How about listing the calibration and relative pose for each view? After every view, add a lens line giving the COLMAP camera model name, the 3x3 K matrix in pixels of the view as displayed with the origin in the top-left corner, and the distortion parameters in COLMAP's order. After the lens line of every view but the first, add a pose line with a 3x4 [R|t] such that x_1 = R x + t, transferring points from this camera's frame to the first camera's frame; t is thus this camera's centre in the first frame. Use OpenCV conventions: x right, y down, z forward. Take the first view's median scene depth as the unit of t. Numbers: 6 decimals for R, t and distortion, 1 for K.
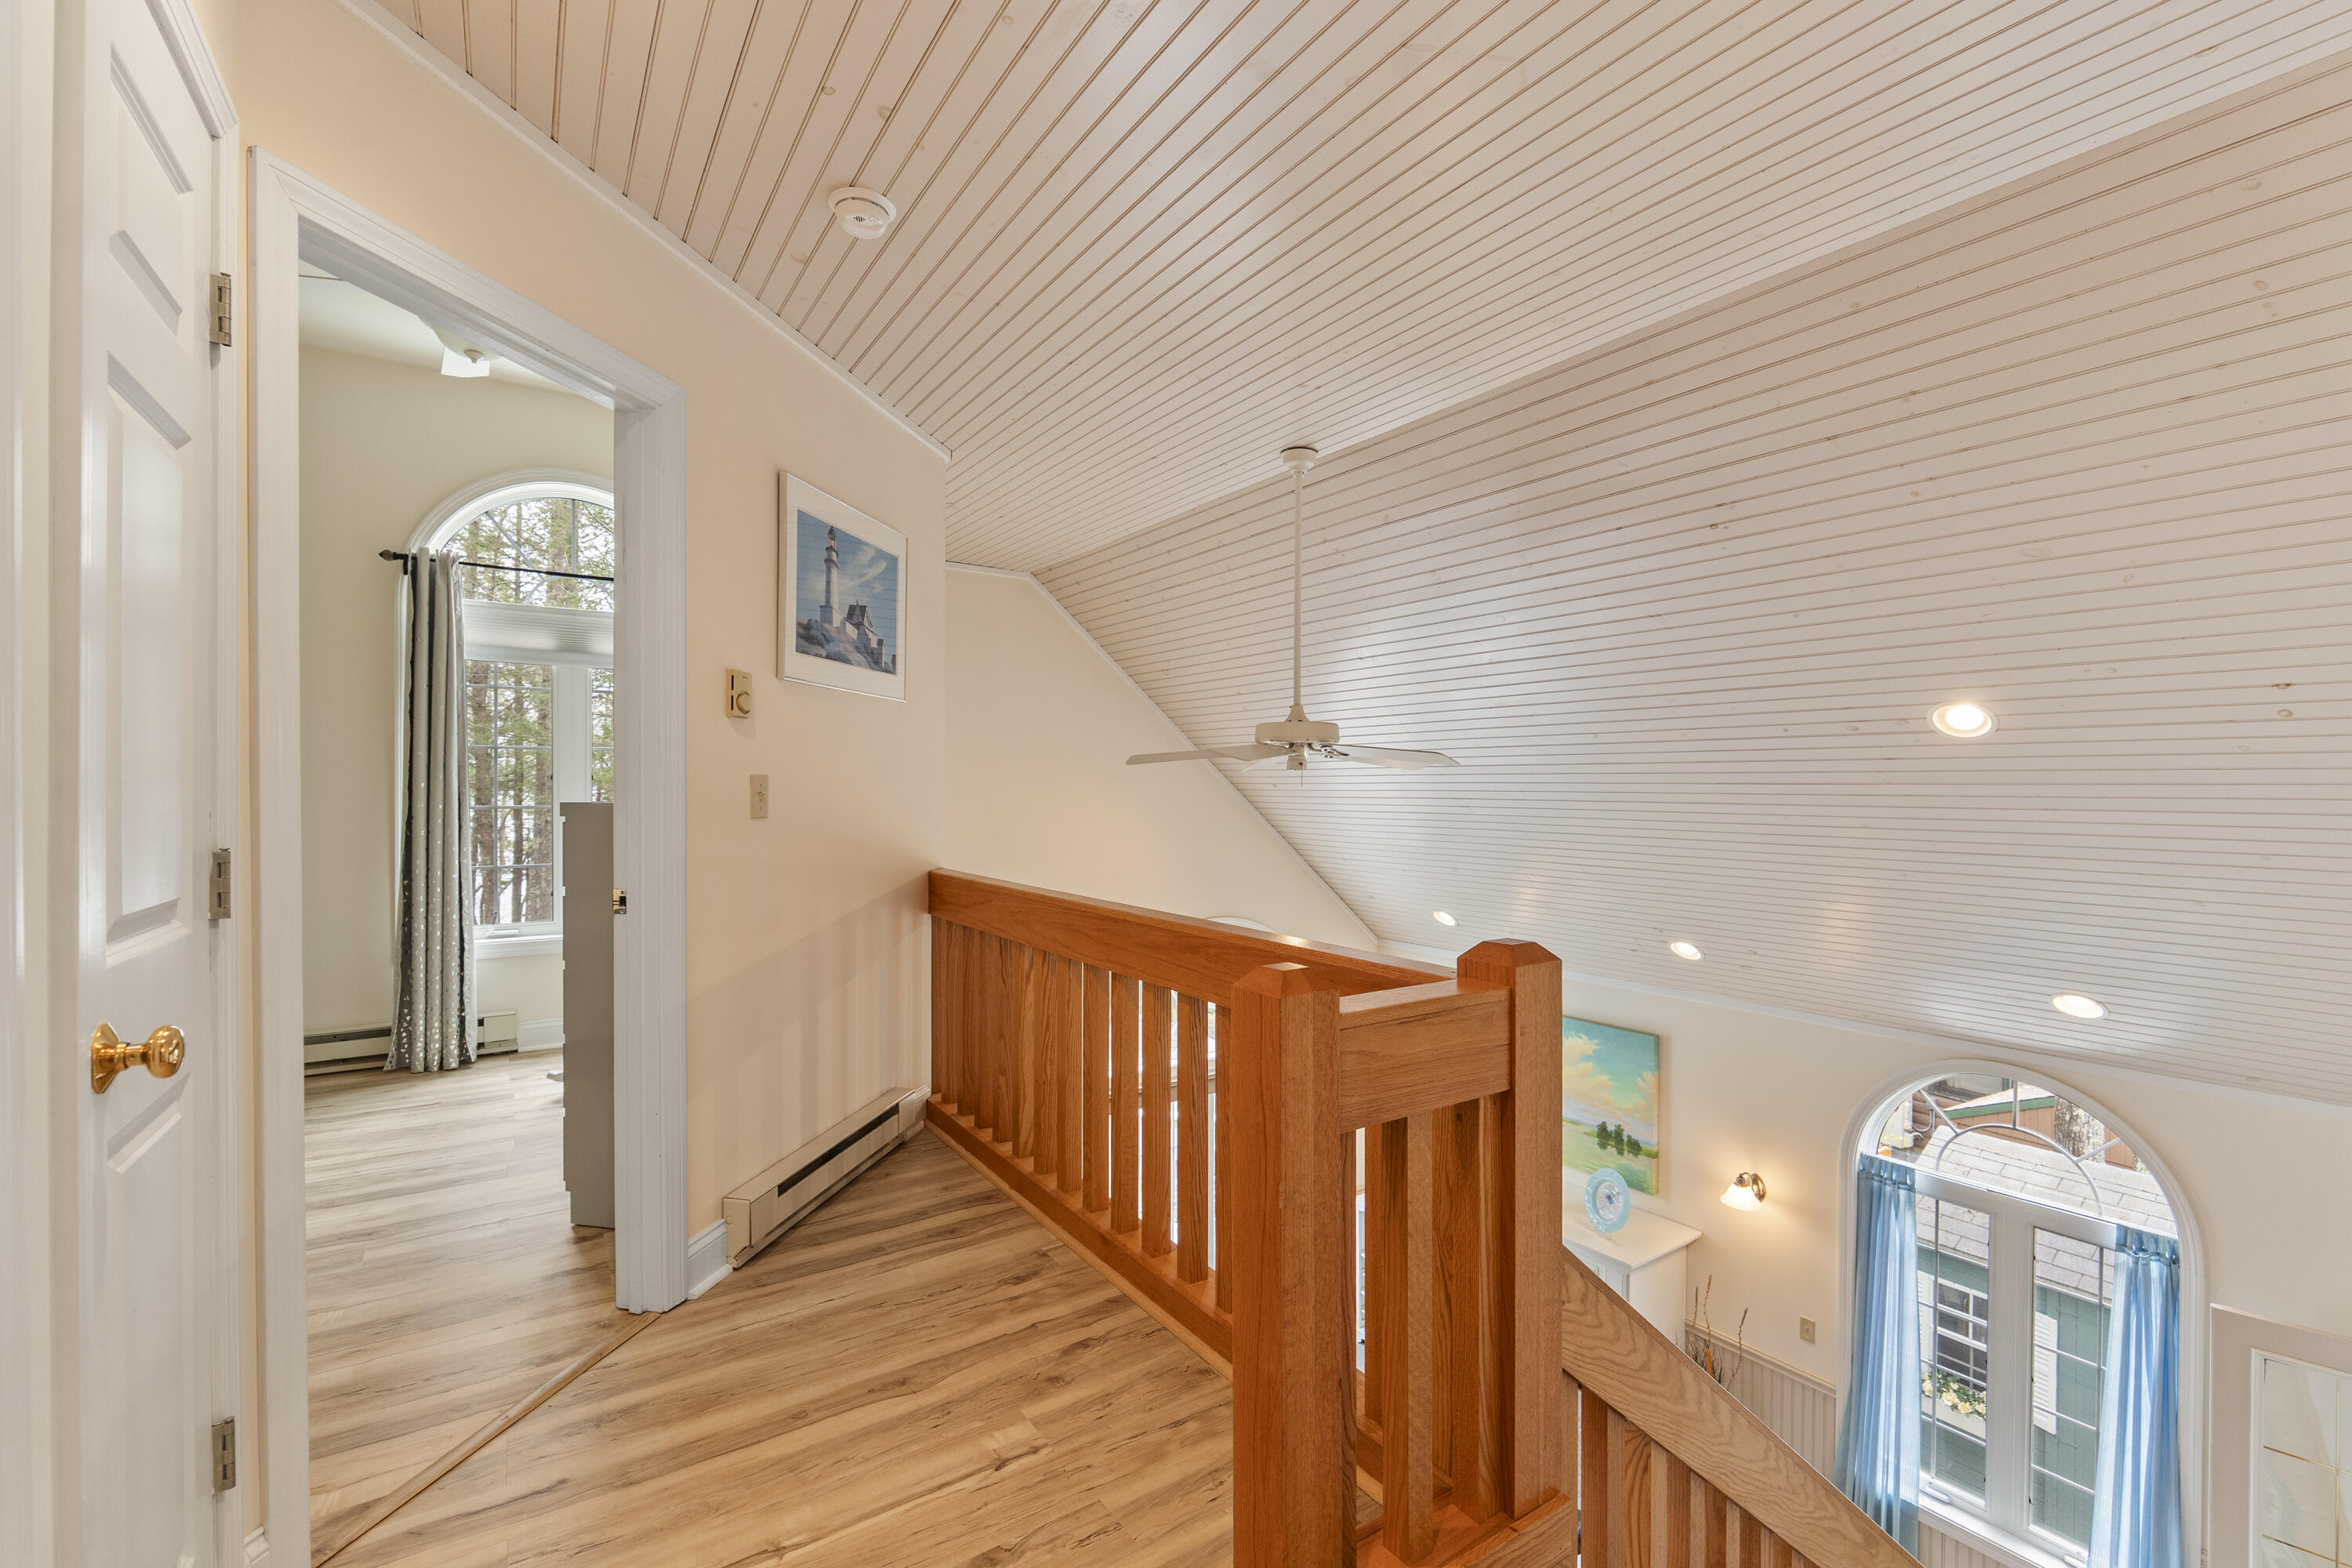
lens RADIAL K [[990.9, 0, 1190.1], [0, 990.9, 792.2], [0, 0, 1]] dist [-0.002478, -0.000159]
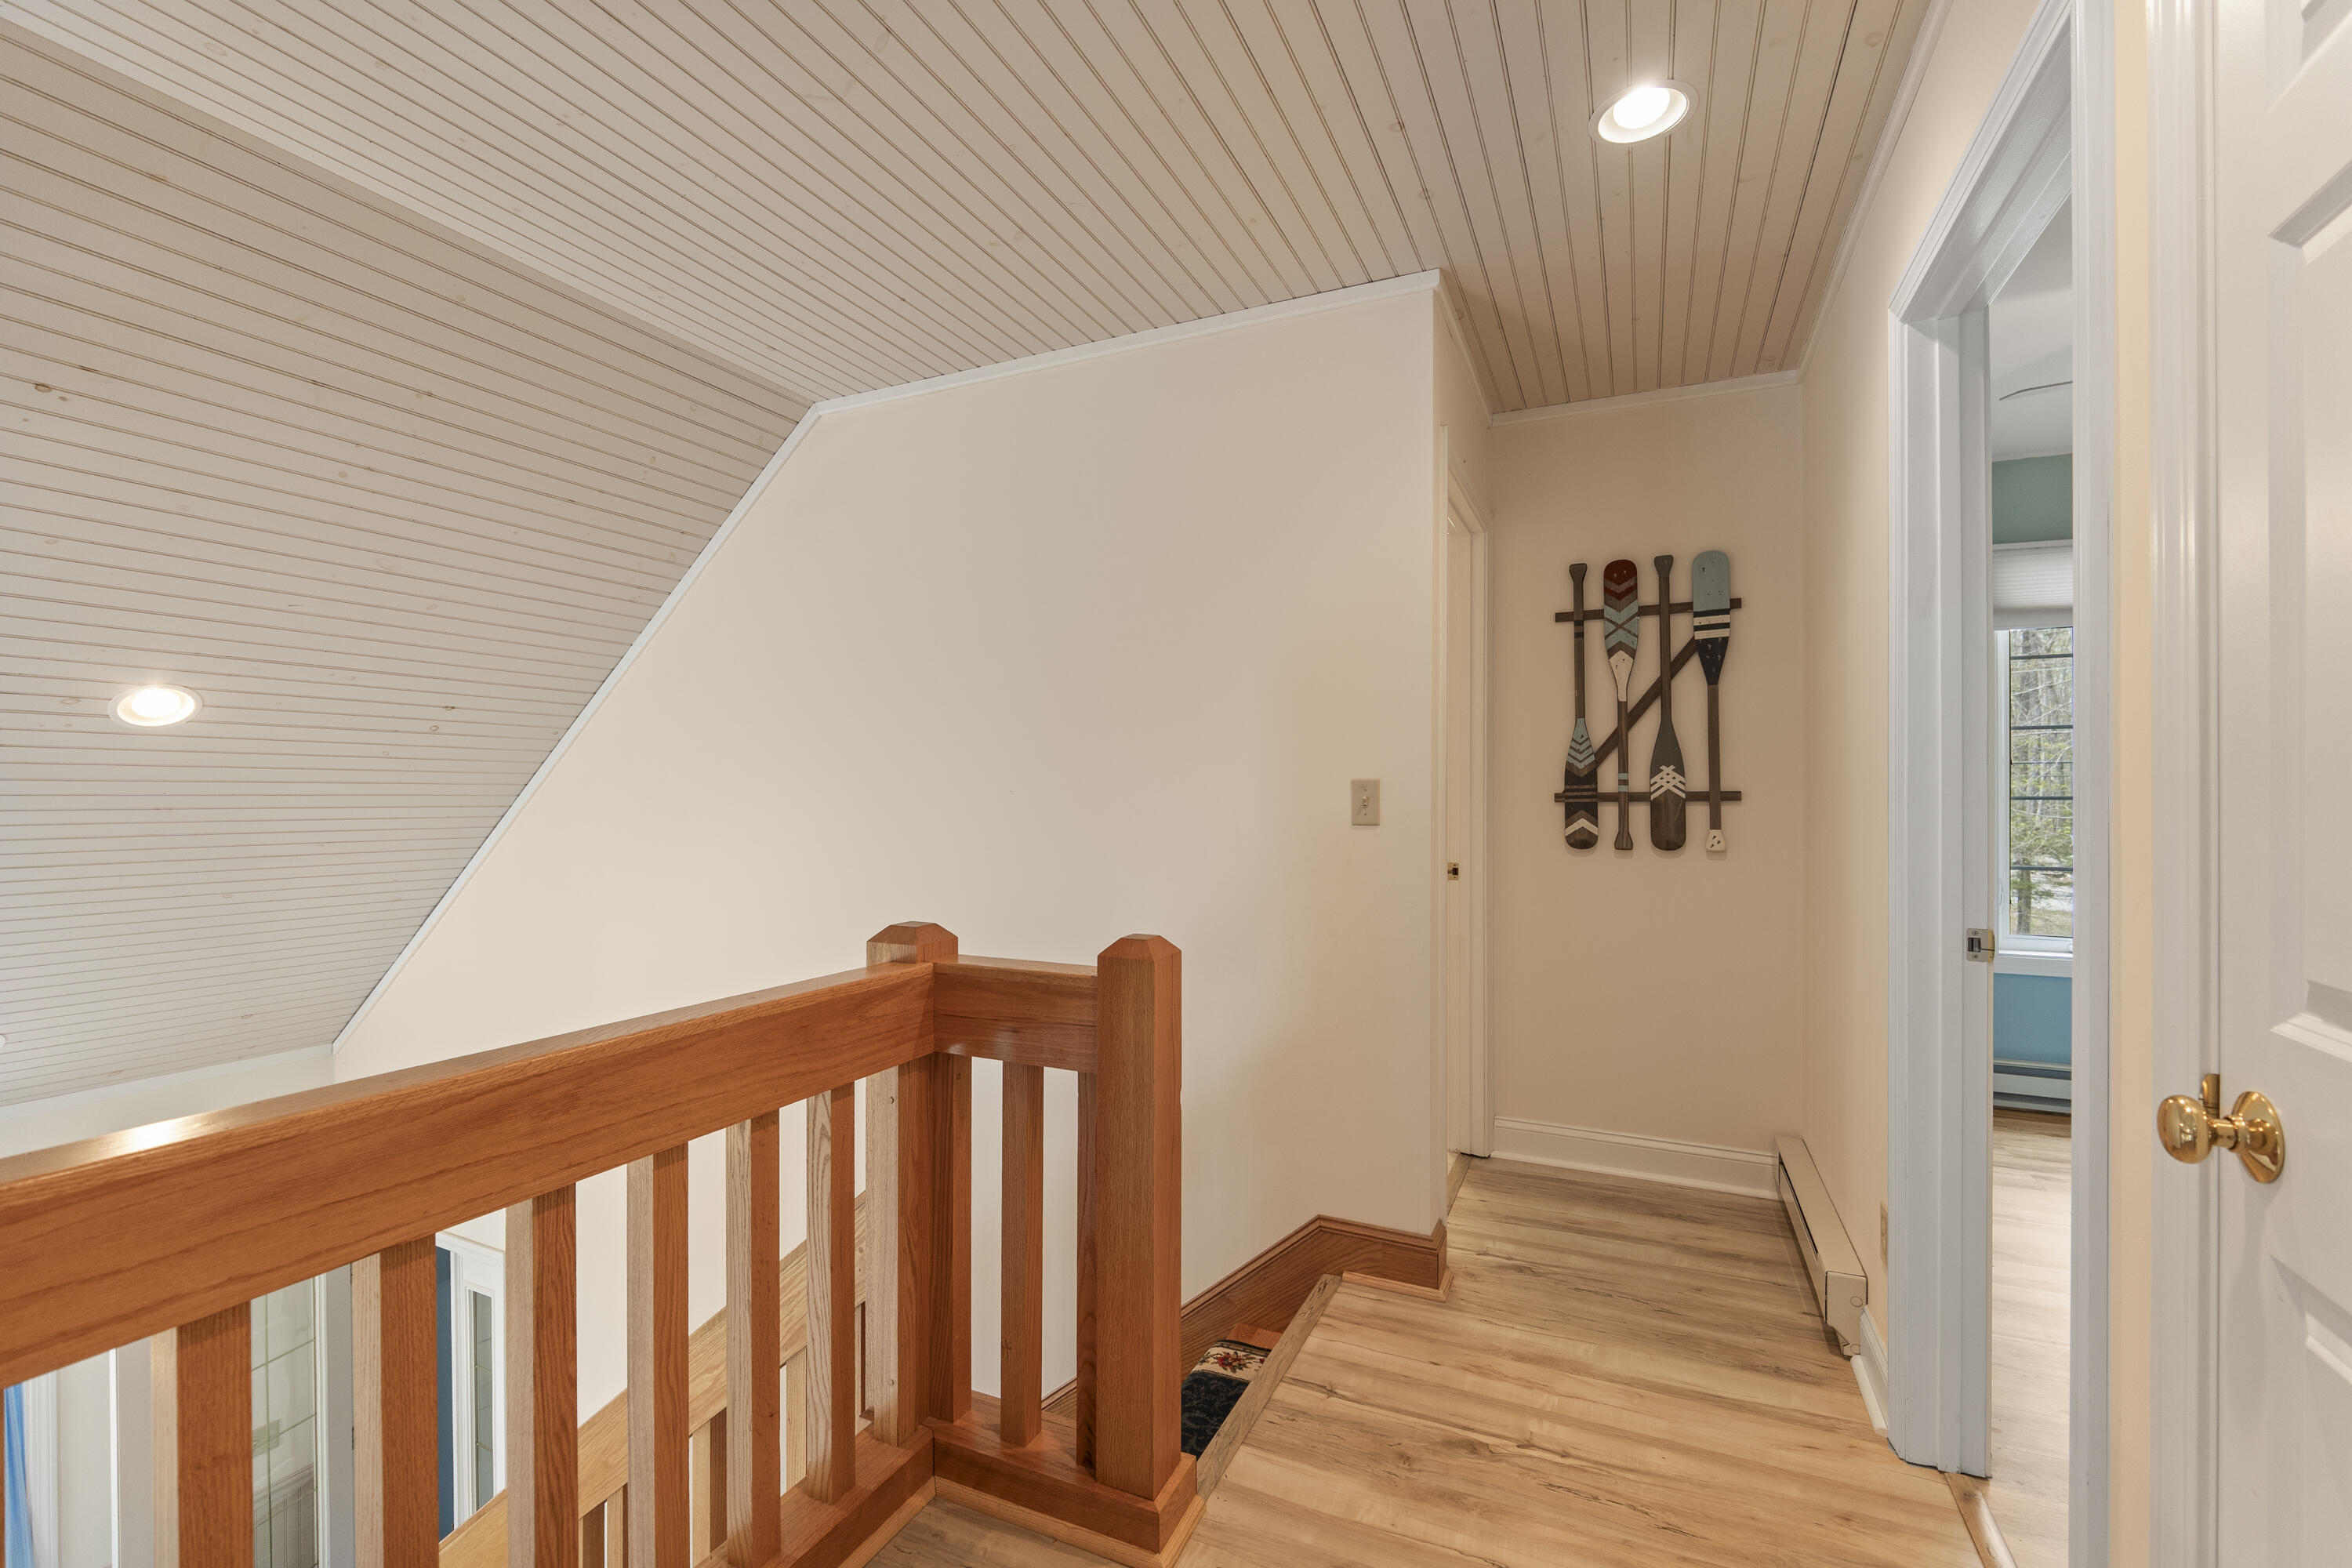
lens RADIAL K [[990.9, 0, 1190.1], [0, 990.9, 792.2], [0, 0, 1]] dist [-0.002478, -0.000159]
pose [[-0.517772, -0.006191, 0.855496, -0.510256], [-0.001254, 0.999978, 0.006477, -0.006353], [-0.855518, 0.002281, -0.517769, 0.824912]]
